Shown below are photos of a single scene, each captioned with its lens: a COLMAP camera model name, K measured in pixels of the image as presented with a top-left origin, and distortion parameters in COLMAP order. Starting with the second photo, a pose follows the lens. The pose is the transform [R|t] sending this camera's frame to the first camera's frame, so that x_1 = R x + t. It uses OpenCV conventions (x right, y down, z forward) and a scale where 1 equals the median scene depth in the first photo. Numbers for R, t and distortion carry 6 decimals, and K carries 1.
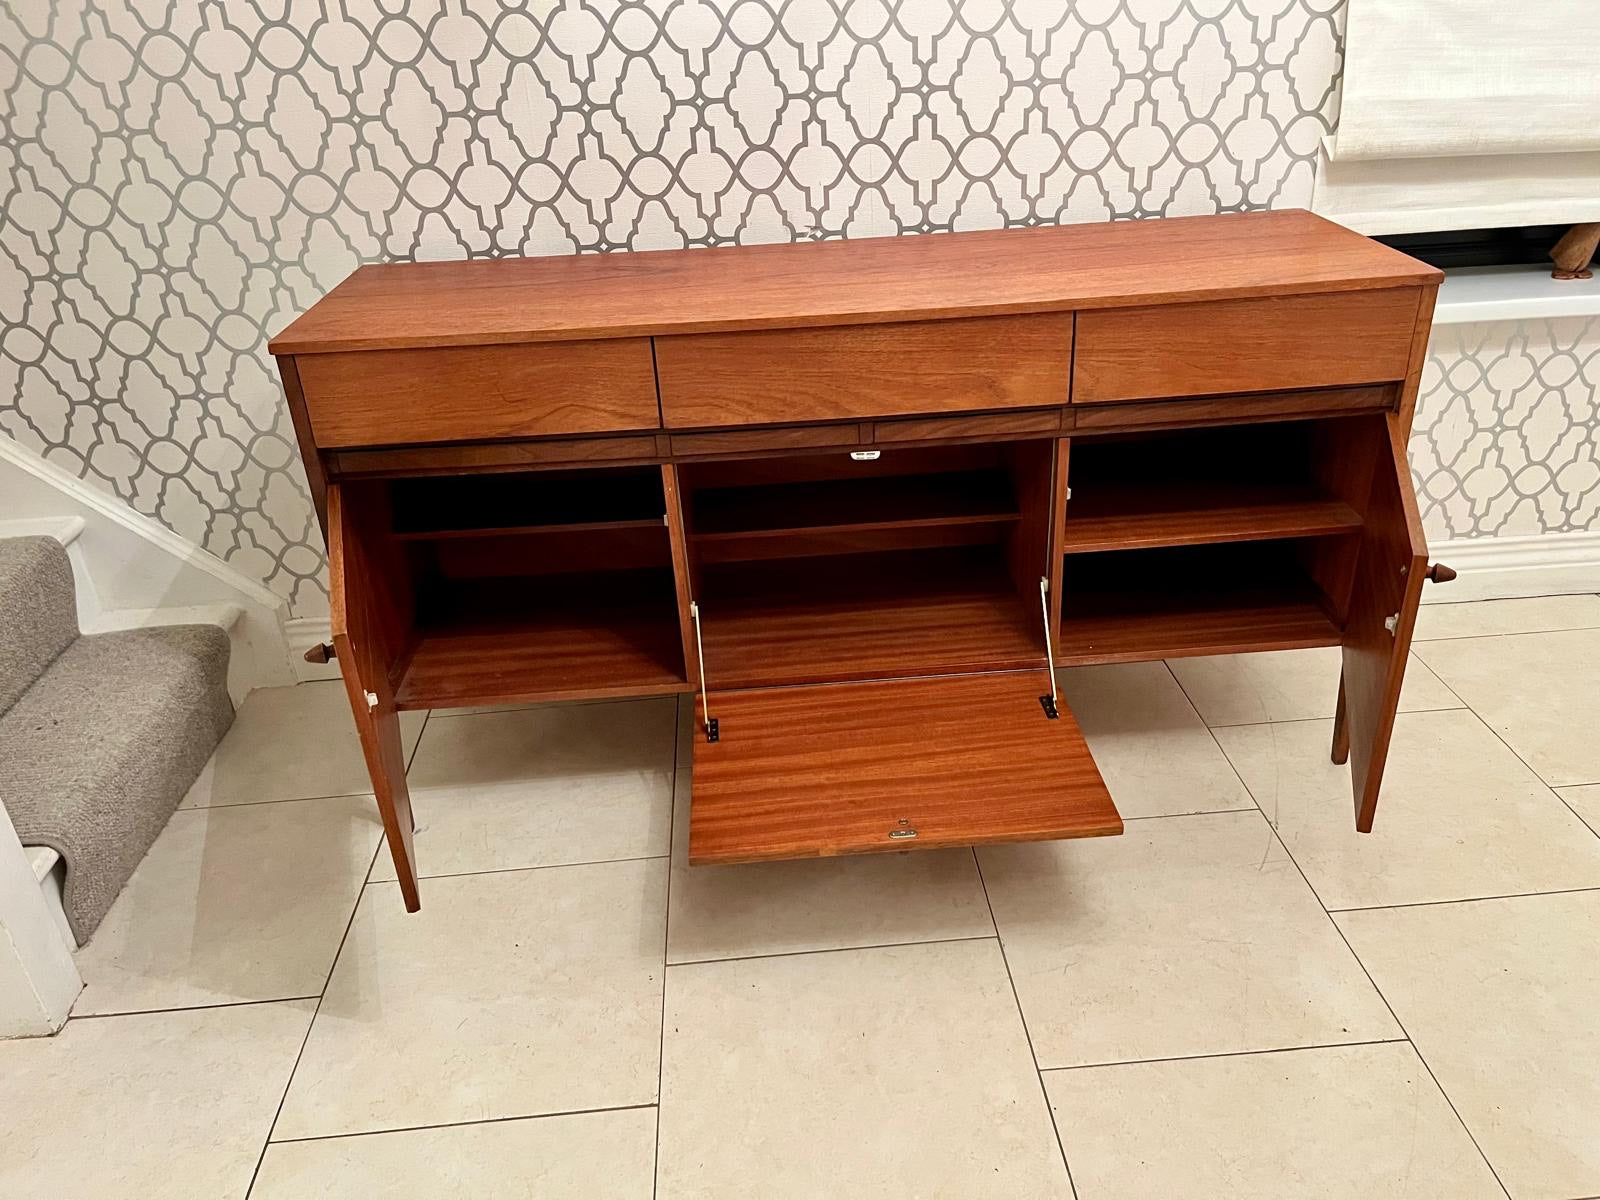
lens RADIAL K [[1233.8, 0, 819.4], [0, 1233.8, 603.4], [0, 0, 1]] dist [0.051224, -0.062852]
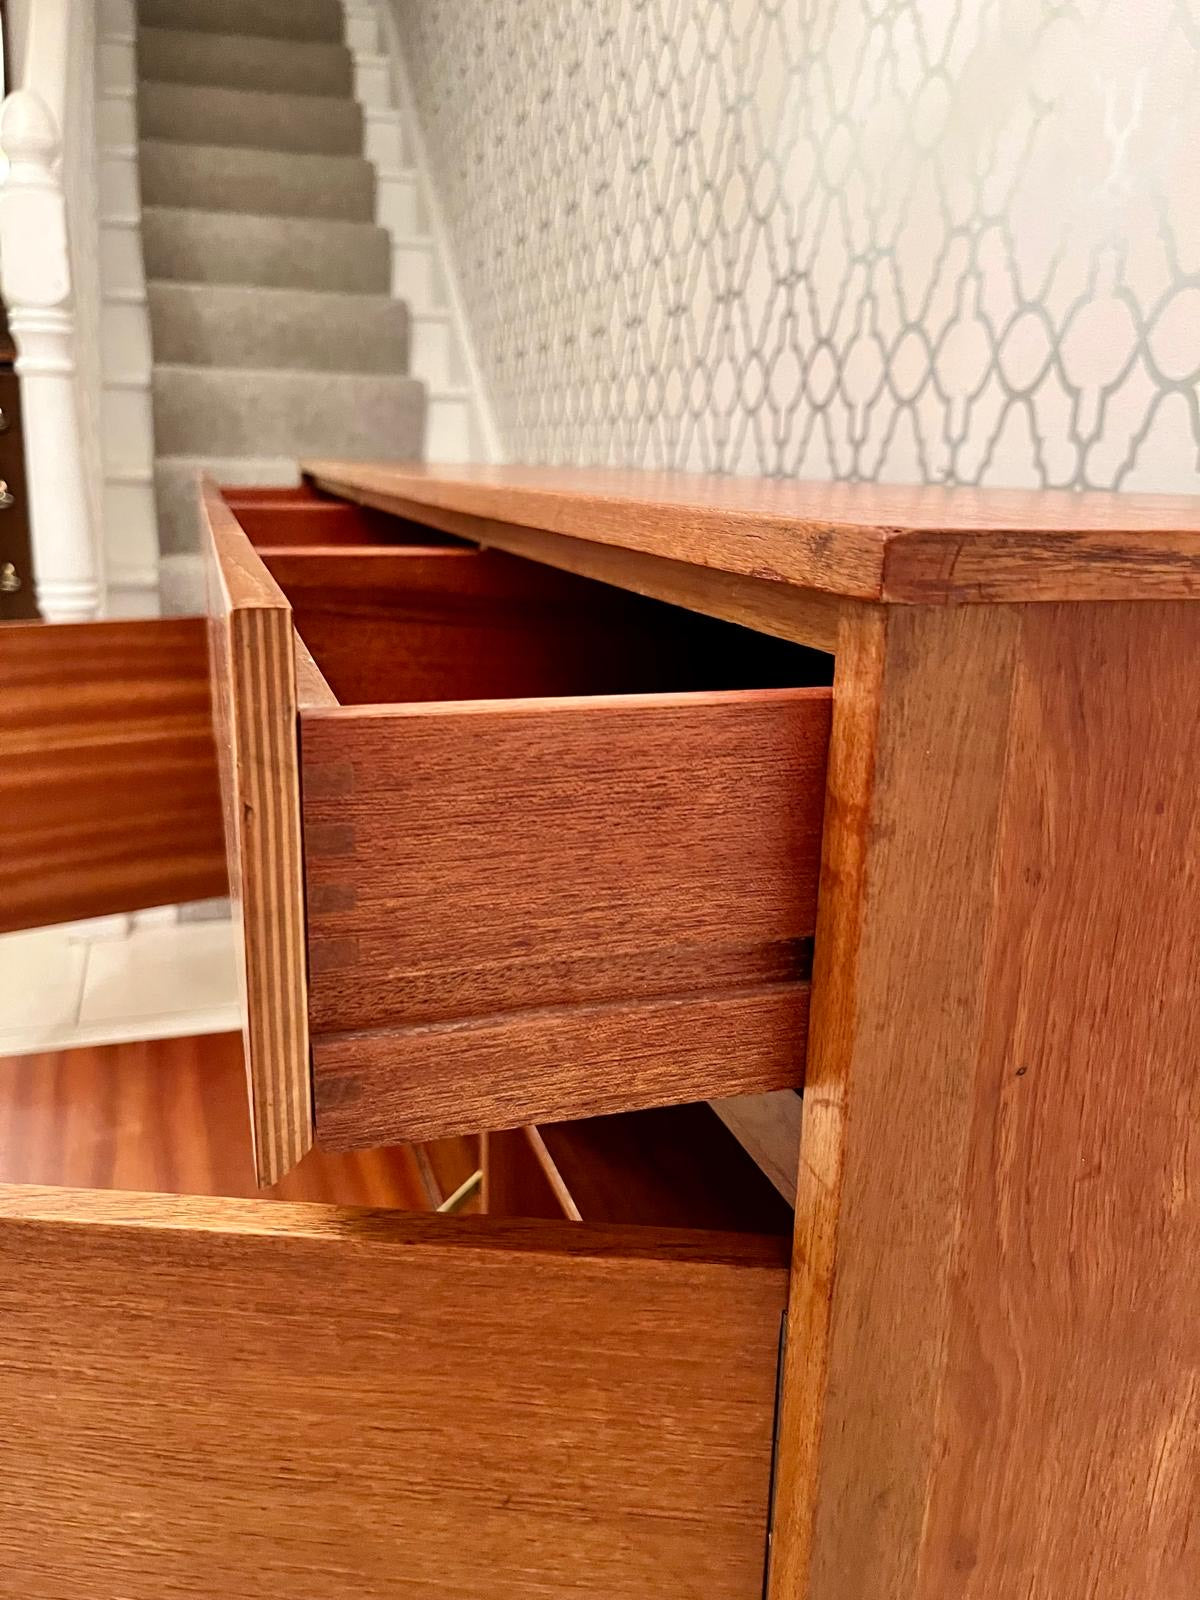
lens RADIAL K [[1242.4, 0, 592.2], [0, 1242.4, 809.7], [0, 0, 1]] dist [0.047205, -0.084547]
pose [[0.238848, 0.315436, -0.918396, 0.527987], [-0.488505, 0.856411, 0.167101, -0.199491], [0.839234, 0.408730, 0.358644, 0.760644]]
